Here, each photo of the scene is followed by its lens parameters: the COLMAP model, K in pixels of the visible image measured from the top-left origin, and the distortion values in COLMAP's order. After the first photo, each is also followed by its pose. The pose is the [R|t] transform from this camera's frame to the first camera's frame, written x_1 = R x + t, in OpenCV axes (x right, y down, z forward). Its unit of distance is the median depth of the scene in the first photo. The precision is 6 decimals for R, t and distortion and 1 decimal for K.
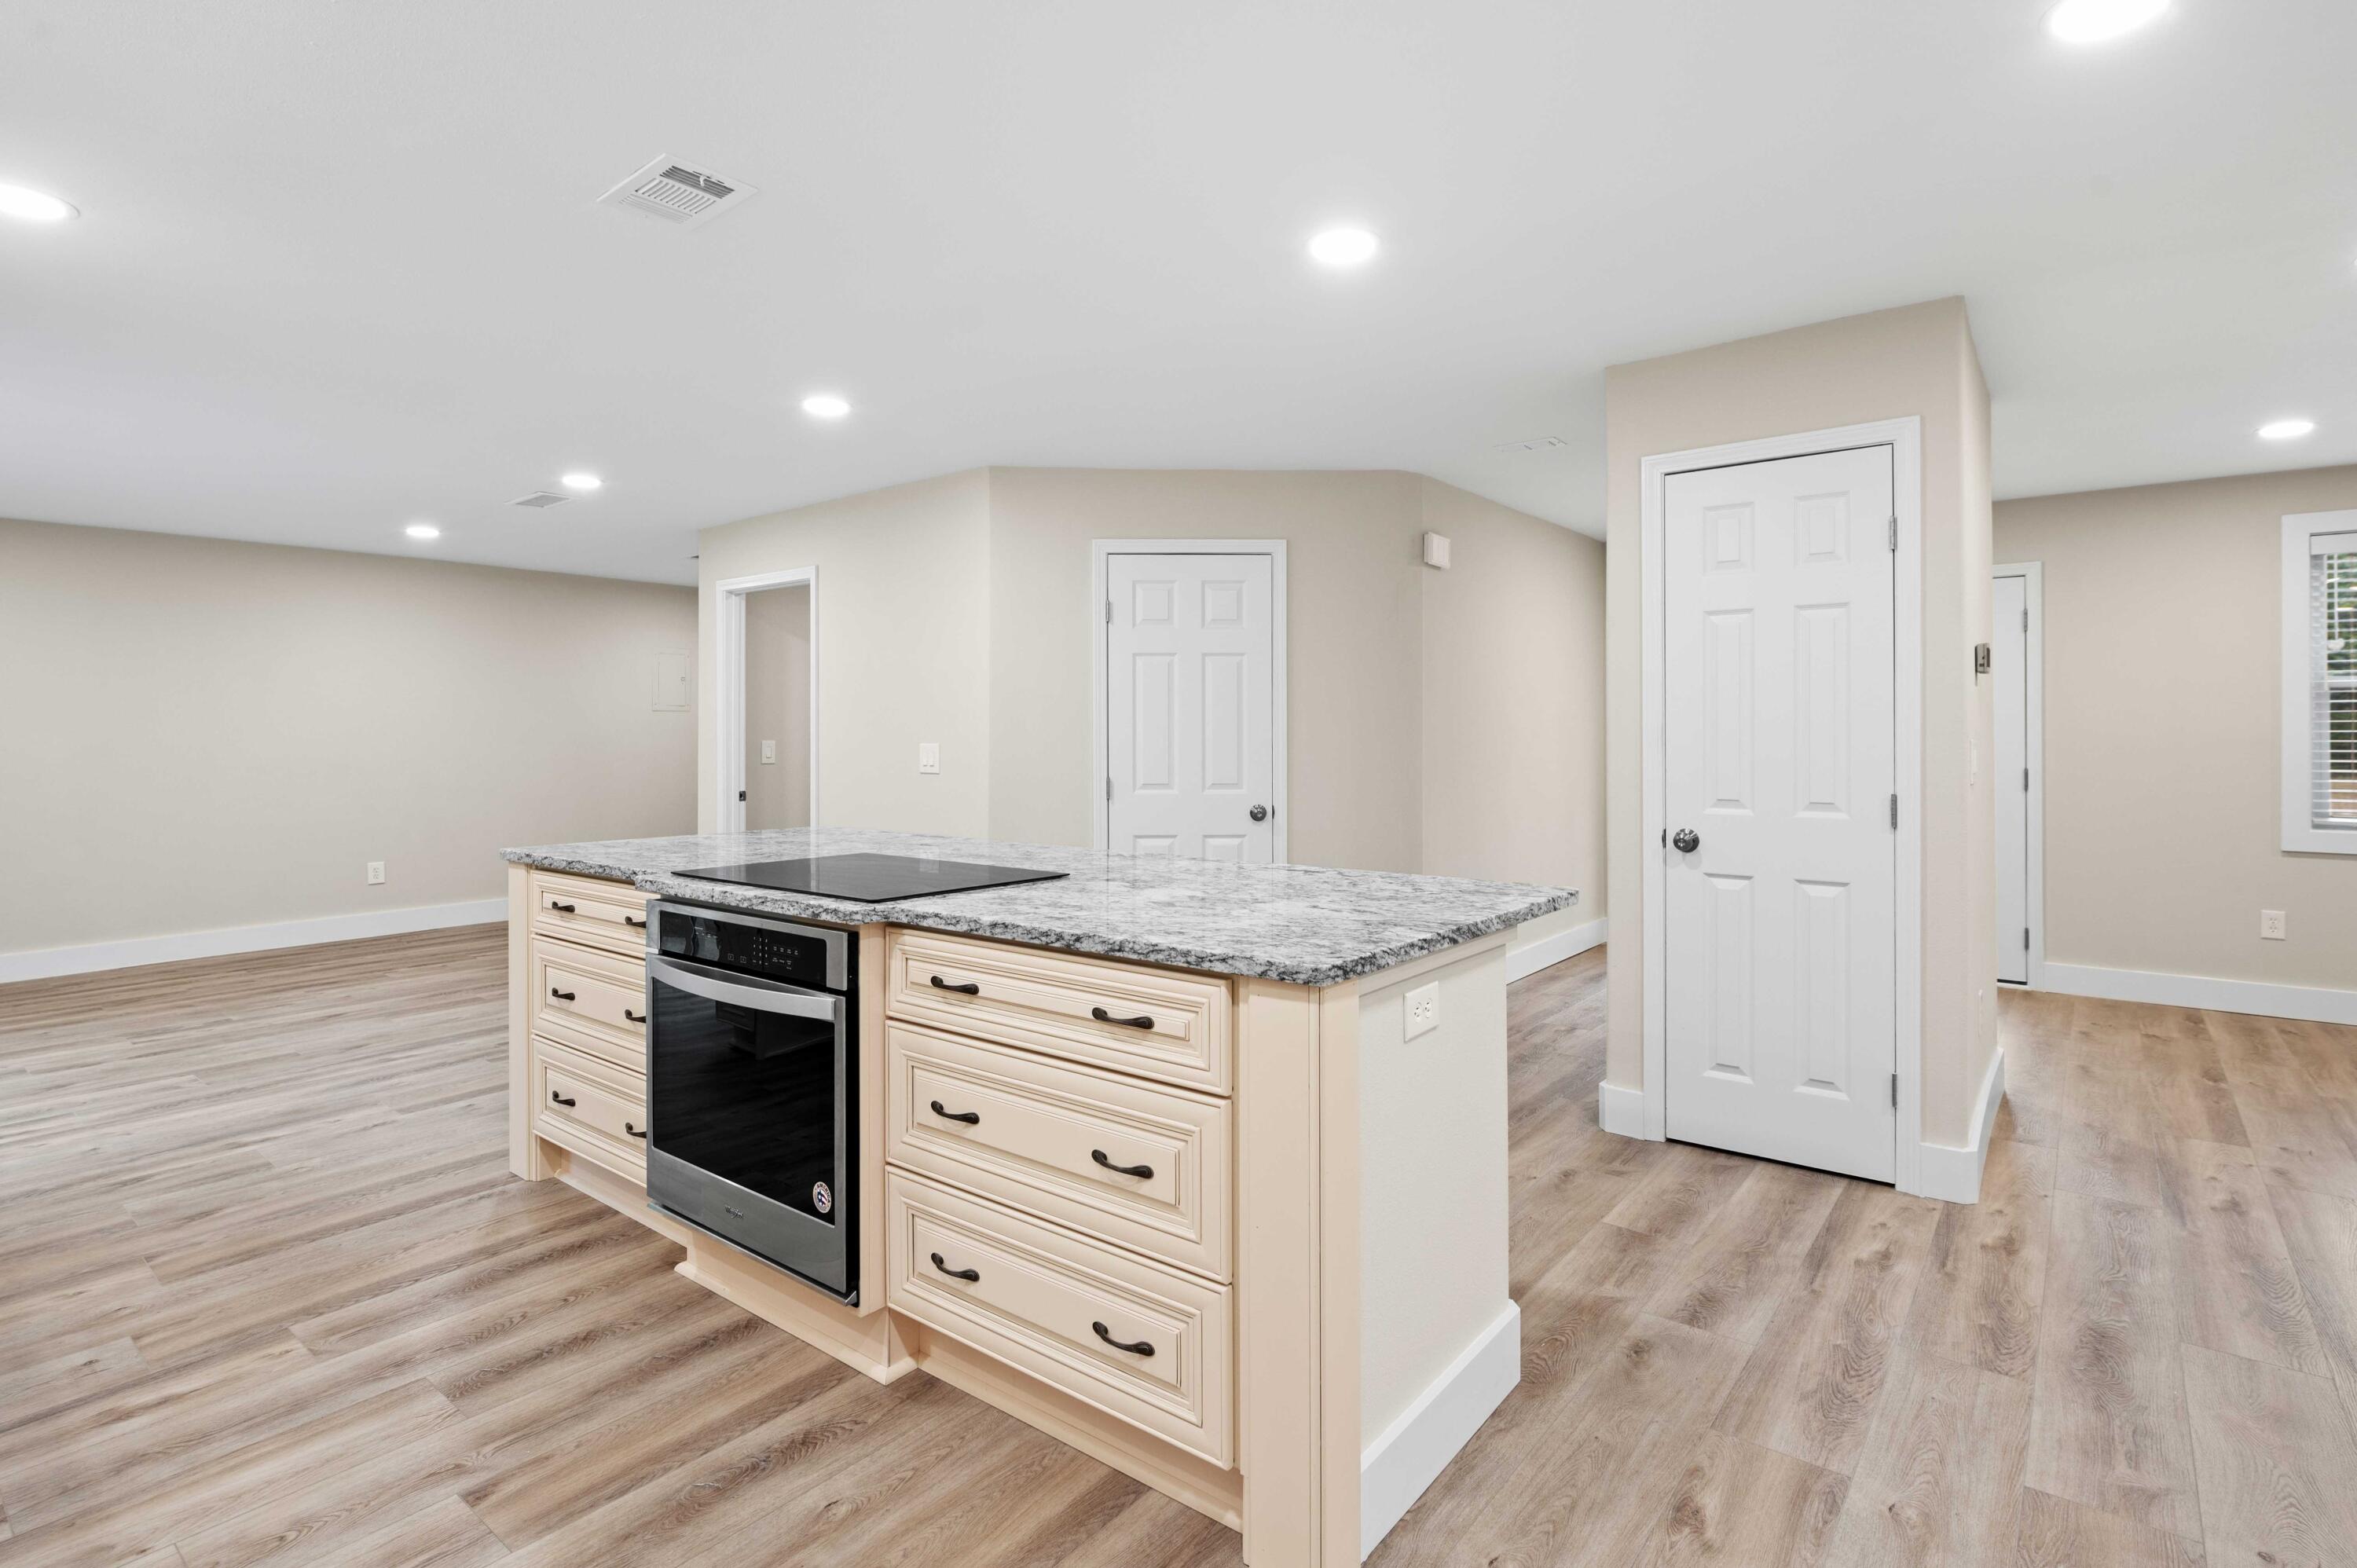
lens RADIAL K [[1143.9, 0, 1186.7], [0, 1143.9, 736.2], [0, 0, 1]] dist [-0.001809, -0.000380]
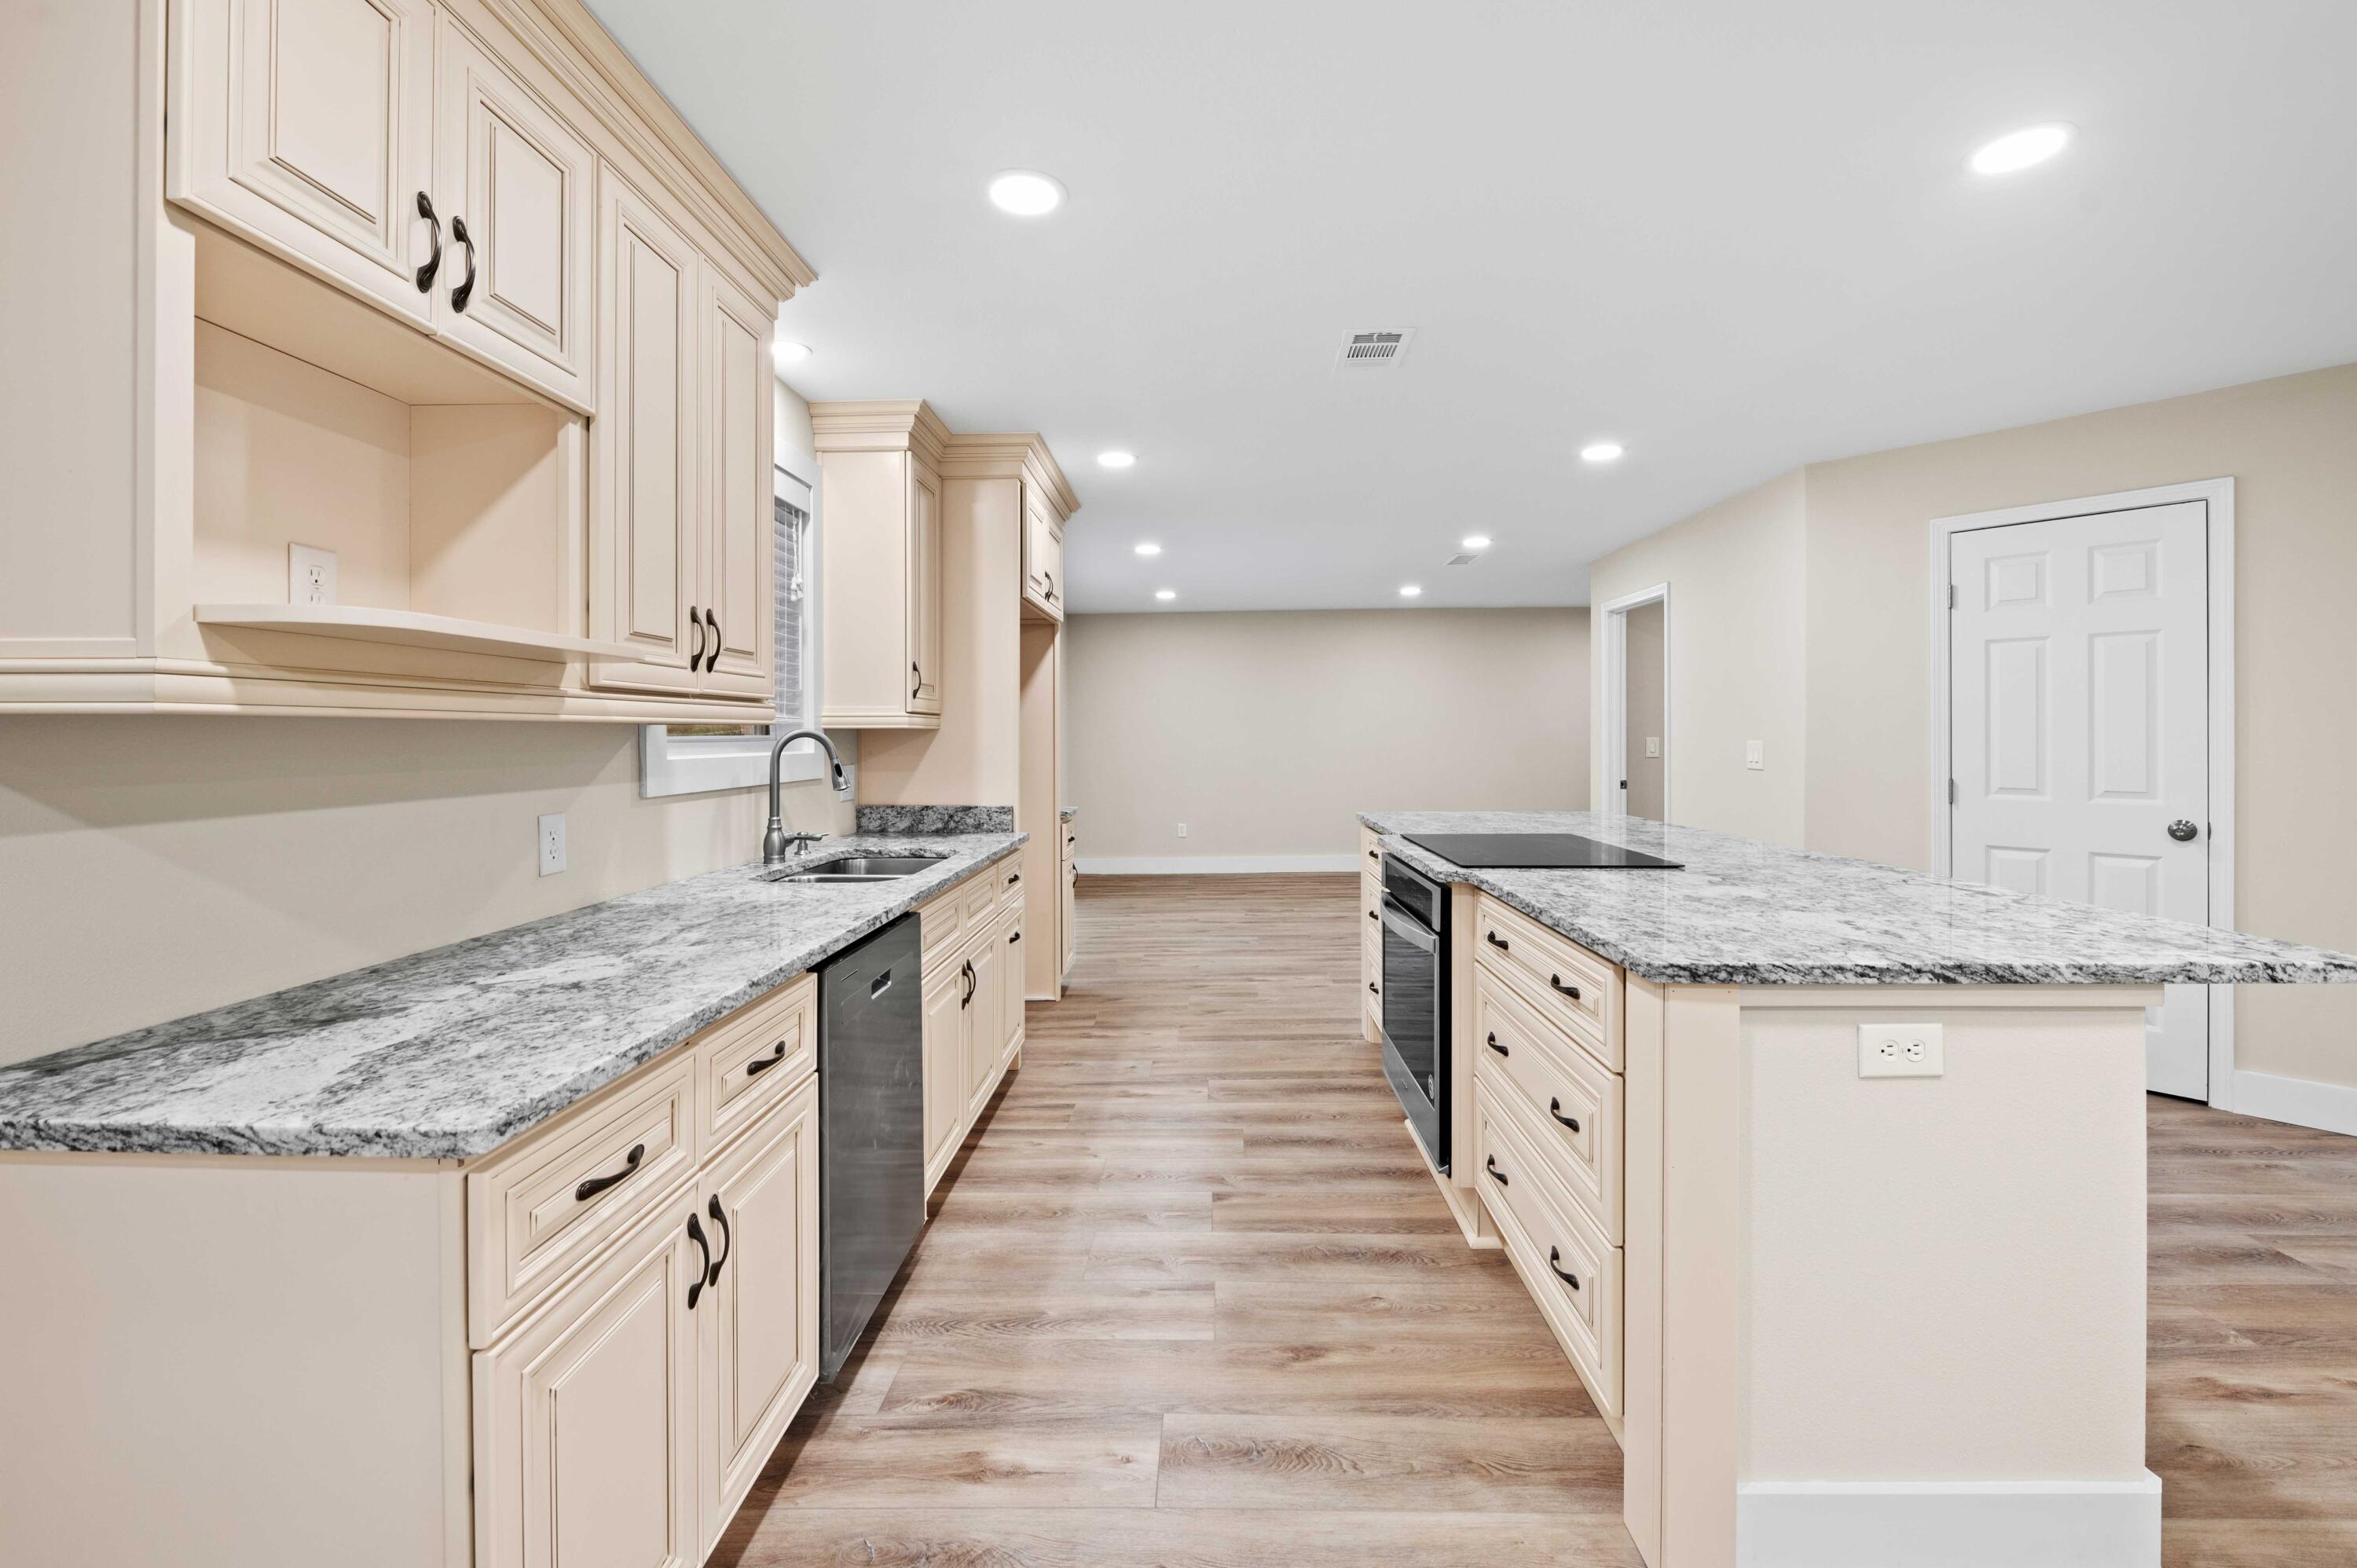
lens RADIAL K [[985.2, 0, 1186.4], [0, 985.2, 744.3], [0, 0, 1]] dist [0.001344, 0.000049]
pose [[0.603157, 0.007166, -0.797590, 0.368033], [0.003178, 0.999930, 0.011387, -0.004814], [0.797616, -0.009403, 0.603092, 0.082705]]
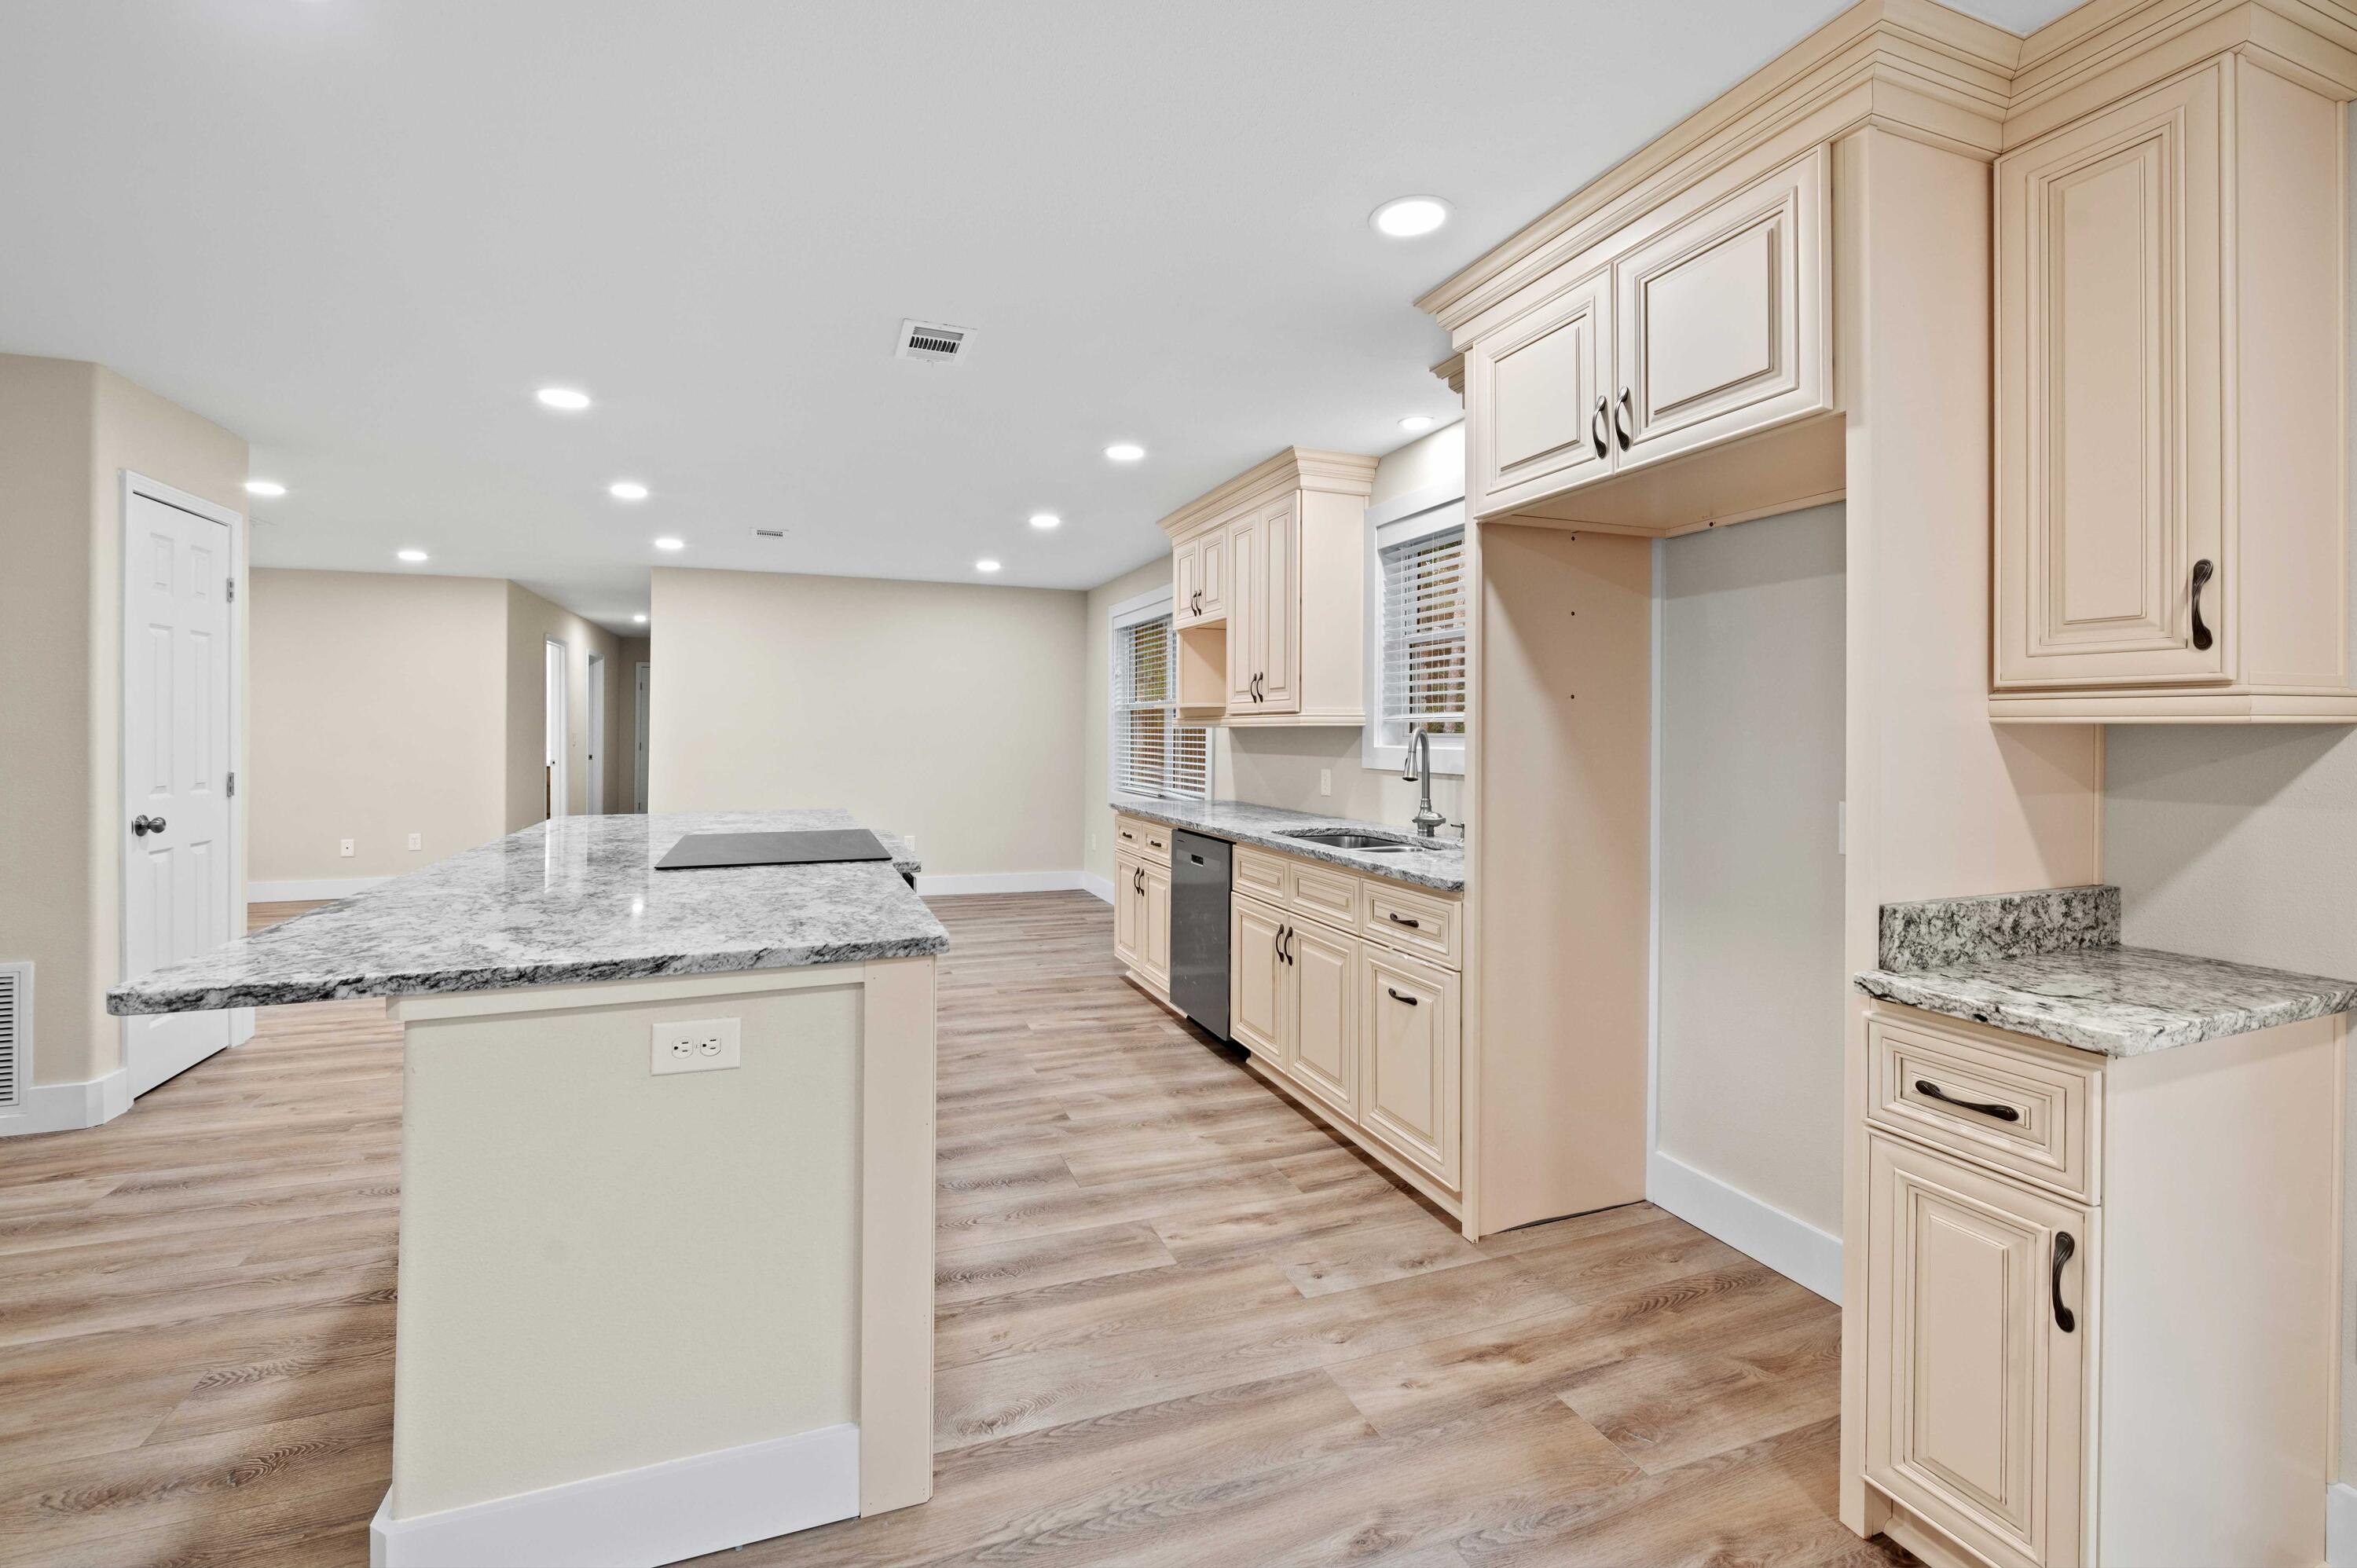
lens RADIAL K [[968.6, 0, 1175.7], [0, 968.6, 754.1], [0, 0, 1]] dist [-0.000118, -0.000084]
pose [[-0.865587, -0.010264, 0.500654, -1.236025], [-0.001594, 0.999841, 0.017741, 0.005121], [-0.500757, 0.014558, -0.865466, 1.786193]]
